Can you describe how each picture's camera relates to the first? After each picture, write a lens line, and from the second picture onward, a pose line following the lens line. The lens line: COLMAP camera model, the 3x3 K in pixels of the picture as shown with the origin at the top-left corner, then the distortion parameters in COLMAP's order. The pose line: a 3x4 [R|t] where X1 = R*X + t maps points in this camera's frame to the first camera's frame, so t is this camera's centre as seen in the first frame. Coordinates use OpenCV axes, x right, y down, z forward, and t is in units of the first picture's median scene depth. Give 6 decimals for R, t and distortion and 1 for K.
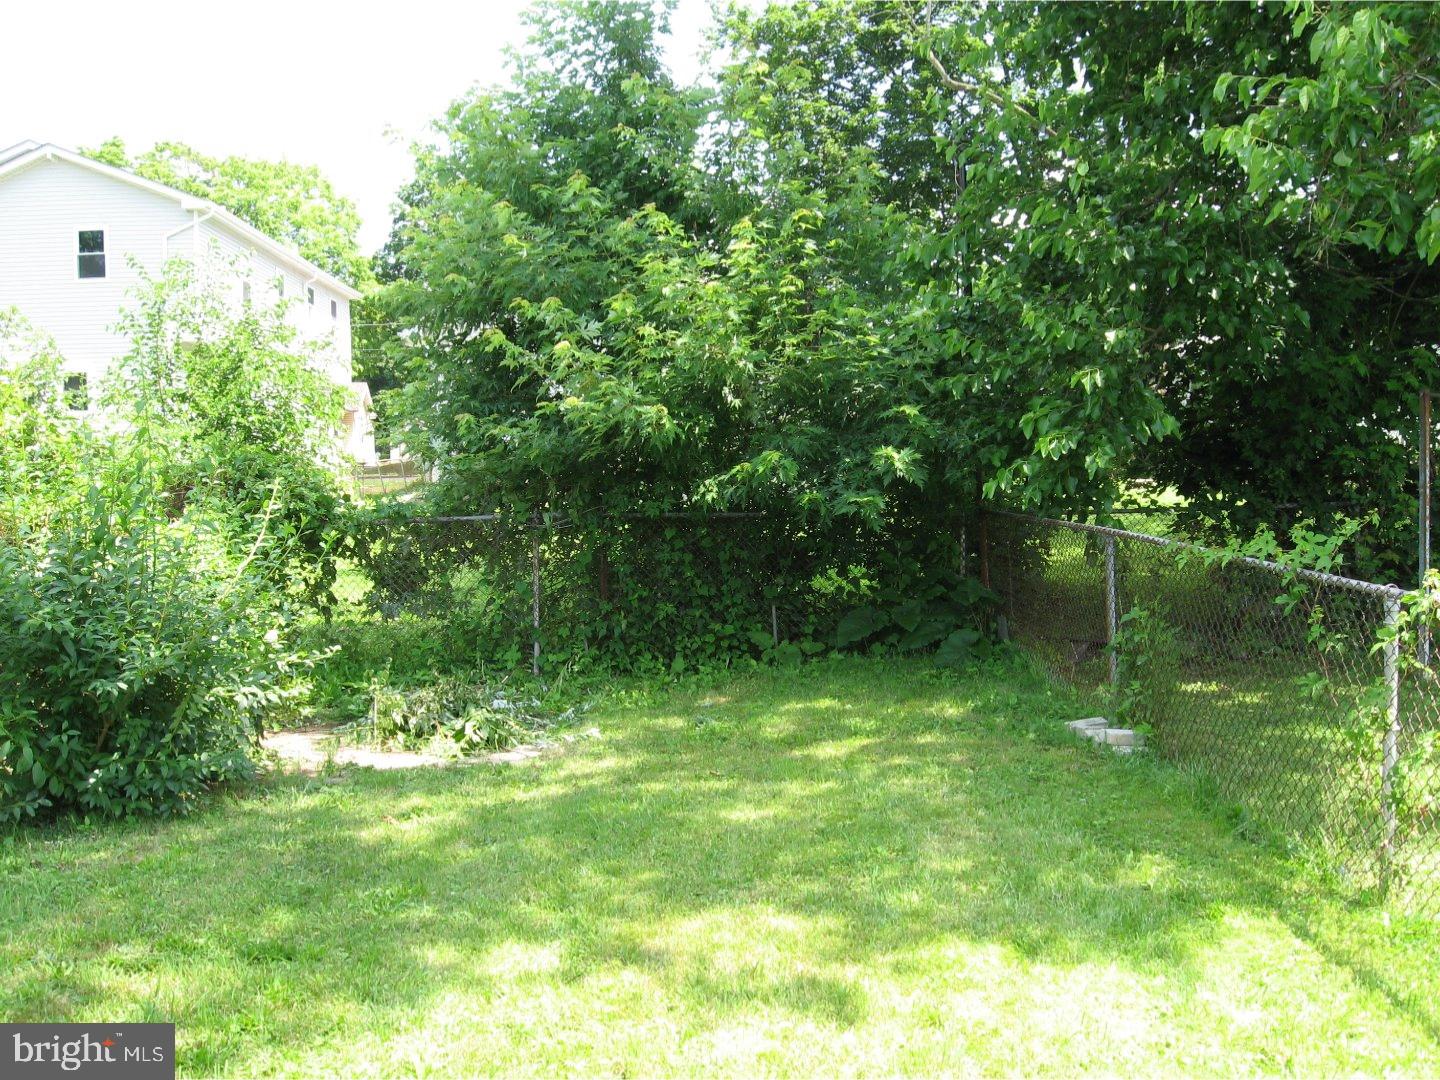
lens RADIAL K [[1498.1, 0, 717.5], [0, 1498.1, 545.0], [0, 0, 1]] dist [-0.107248, 0.000000]
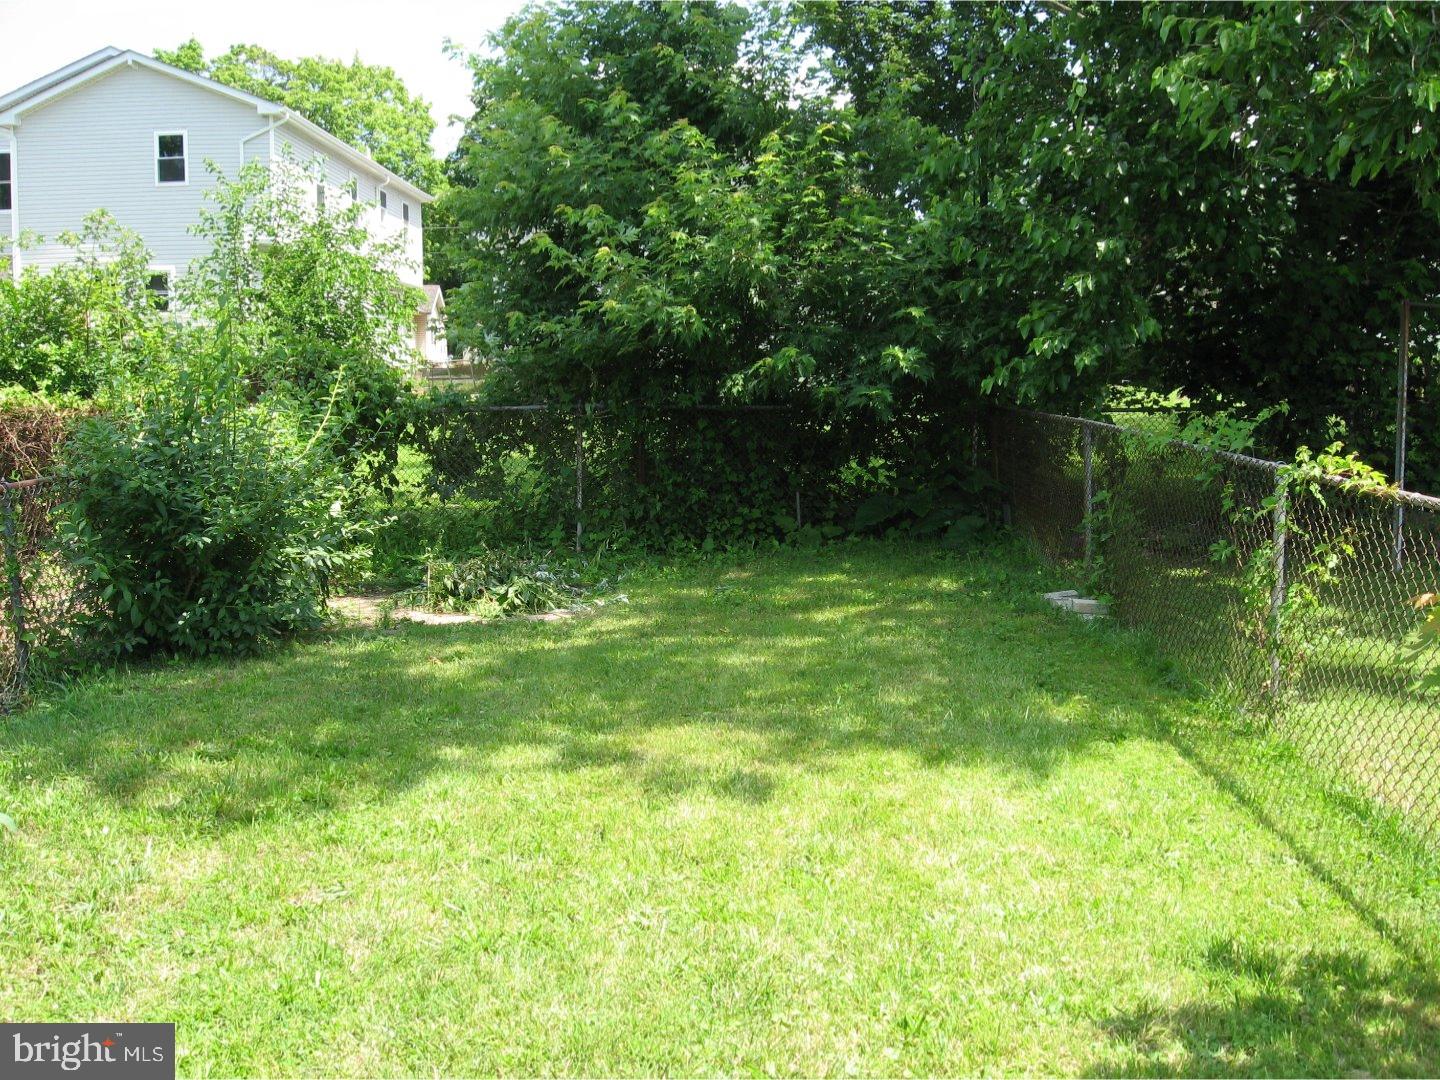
lens RADIAL K [[1498.1, 0, 717.9], [0, 1498.1, 540.5], [0, 0, 1]] dist [-0.107248, 0.000000]
pose [[0.998759, 0.016309, -0.047067, 0.034867], [-0.013487, 0.998127, 0.059670, 0.012652], [0.047952, -0.058961, 0.997108, -0.094529]]
